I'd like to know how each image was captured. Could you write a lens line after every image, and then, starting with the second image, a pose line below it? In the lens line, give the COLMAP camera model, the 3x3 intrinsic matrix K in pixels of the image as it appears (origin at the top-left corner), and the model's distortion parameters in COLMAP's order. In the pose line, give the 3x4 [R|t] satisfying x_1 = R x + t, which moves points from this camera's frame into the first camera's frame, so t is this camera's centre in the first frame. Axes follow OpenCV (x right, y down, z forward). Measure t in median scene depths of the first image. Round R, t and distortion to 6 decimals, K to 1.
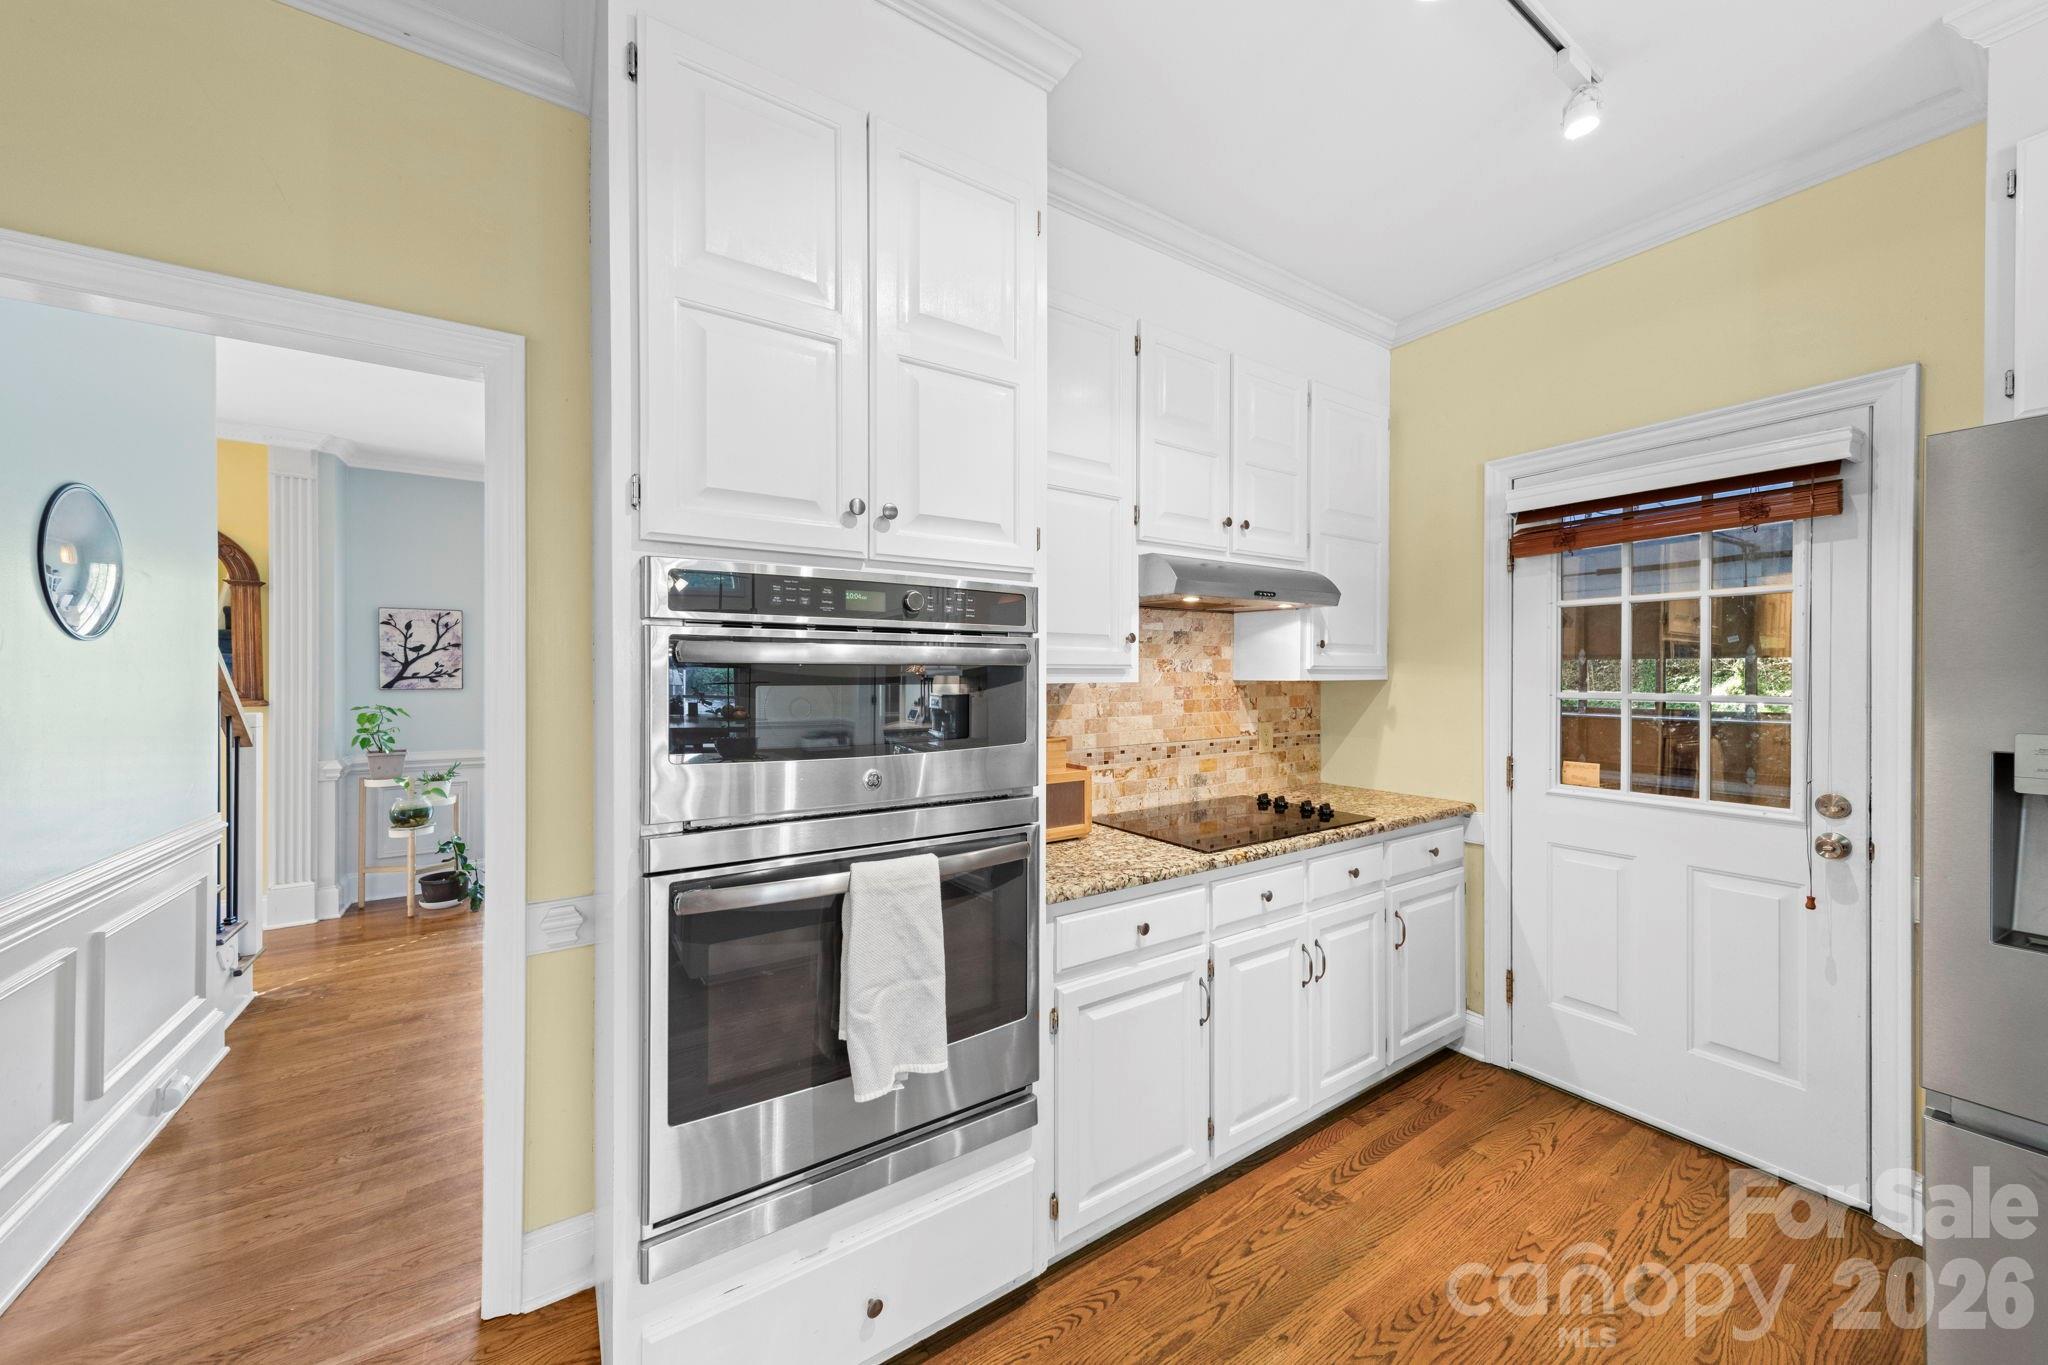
lens RADIAL K [[733.6, 0, 1034.3], [0, 733.6, 624.3], [0, 0, 1]] dist [0.005971, -0.000031]
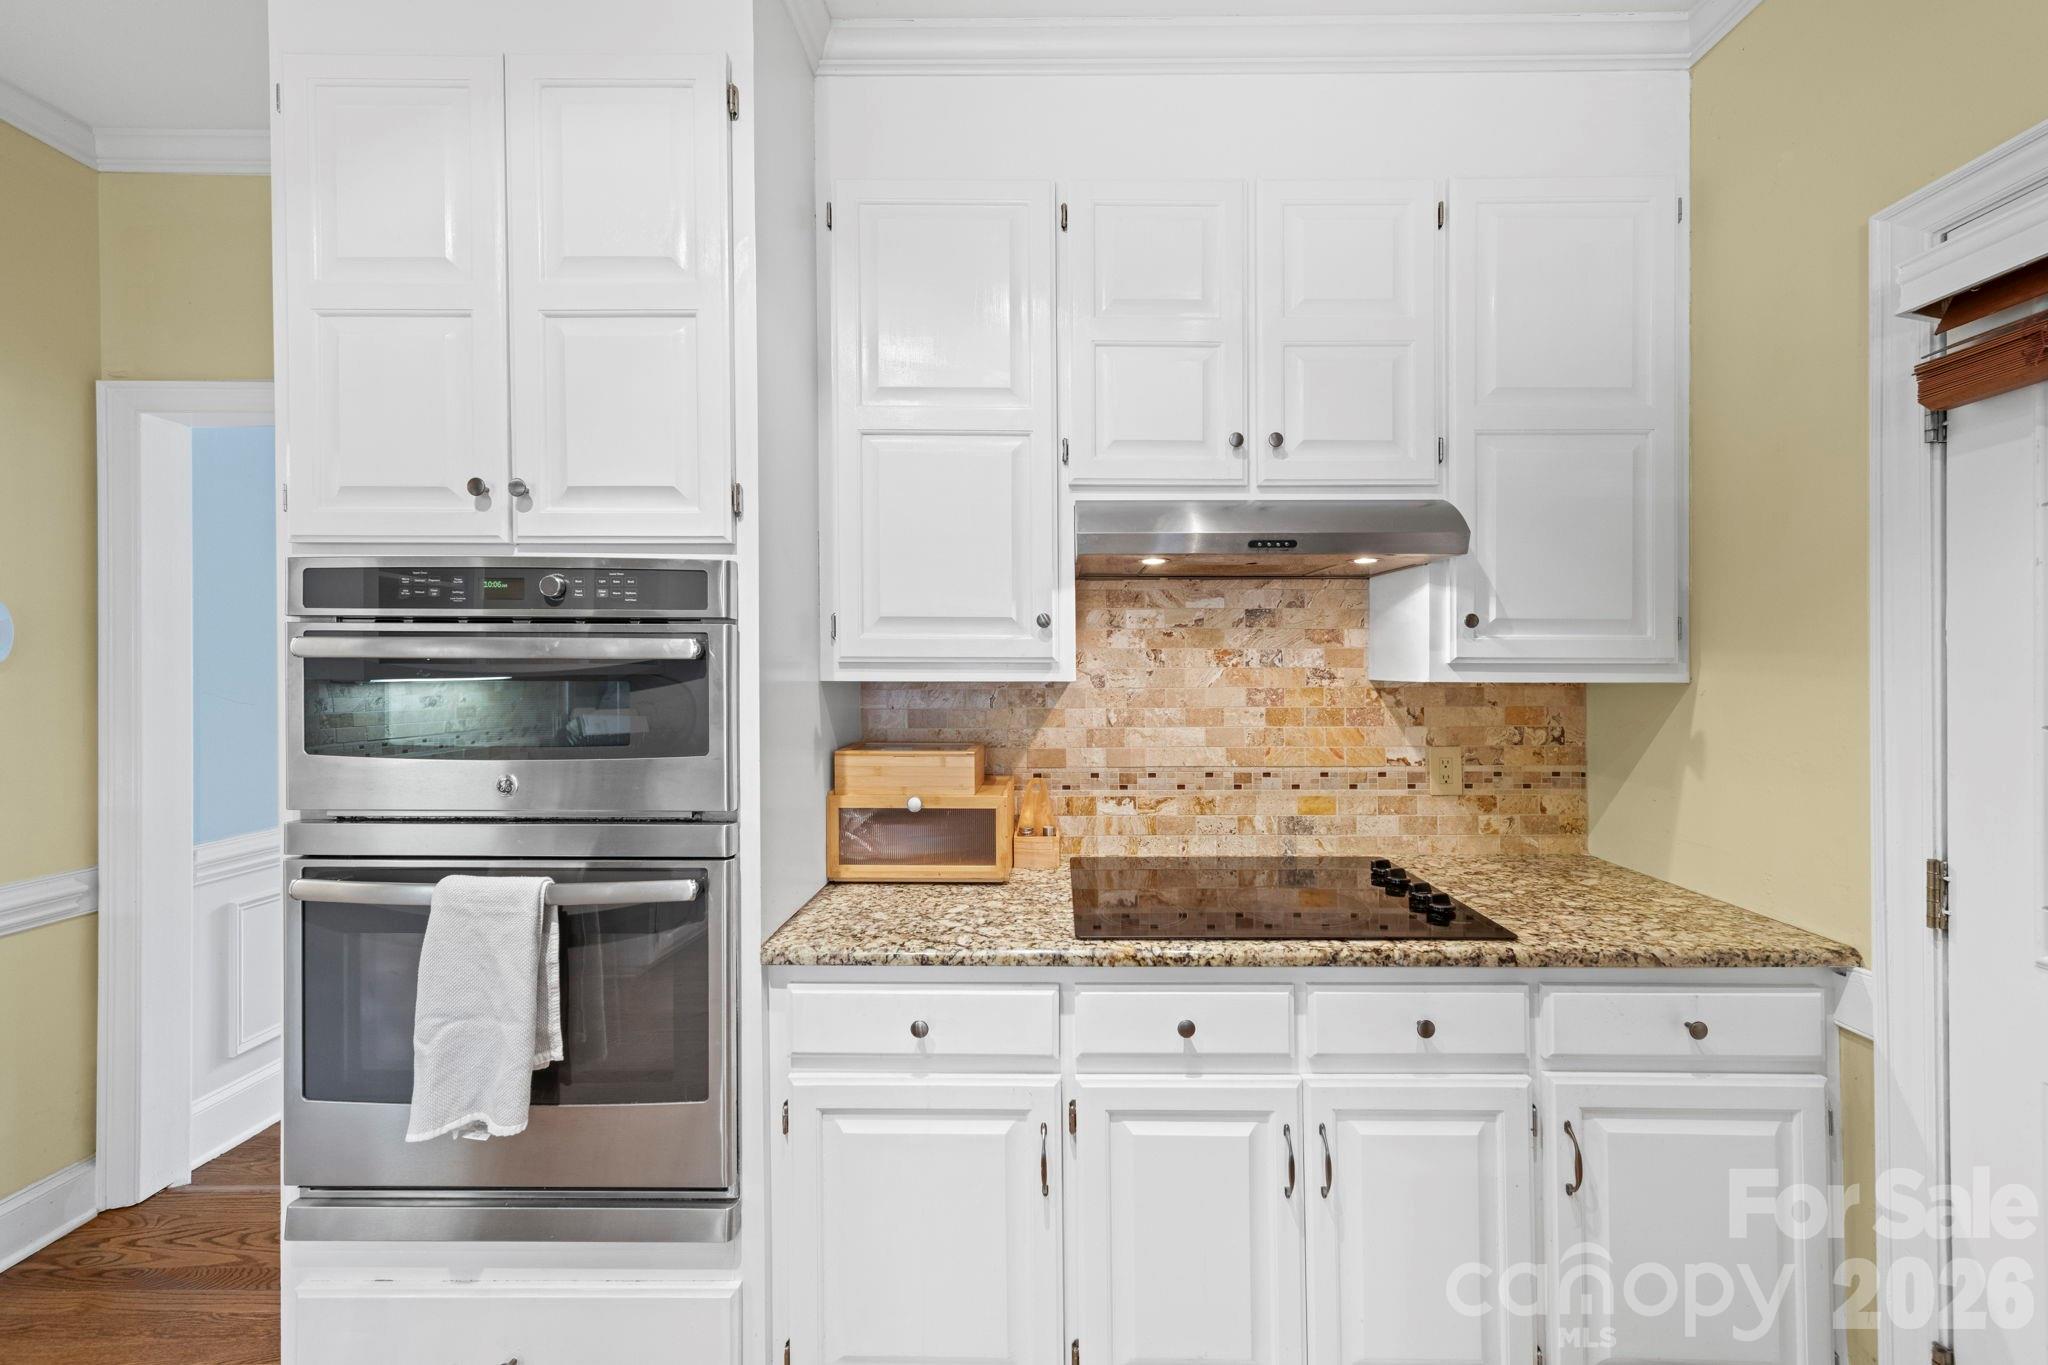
lens RADIAL K [[733.6, 0, 1034.3], [0, 733.6, 624.3], [0, 0, 1]] dist [0.005971, -0.000031]
pose [[0.829468, -0.029370, -0.557781, 0.439389], [0.034303, 0.999410, -0.001612, 0.019211], [0.557499, -0.017796, 0.829987, 0.323195]]
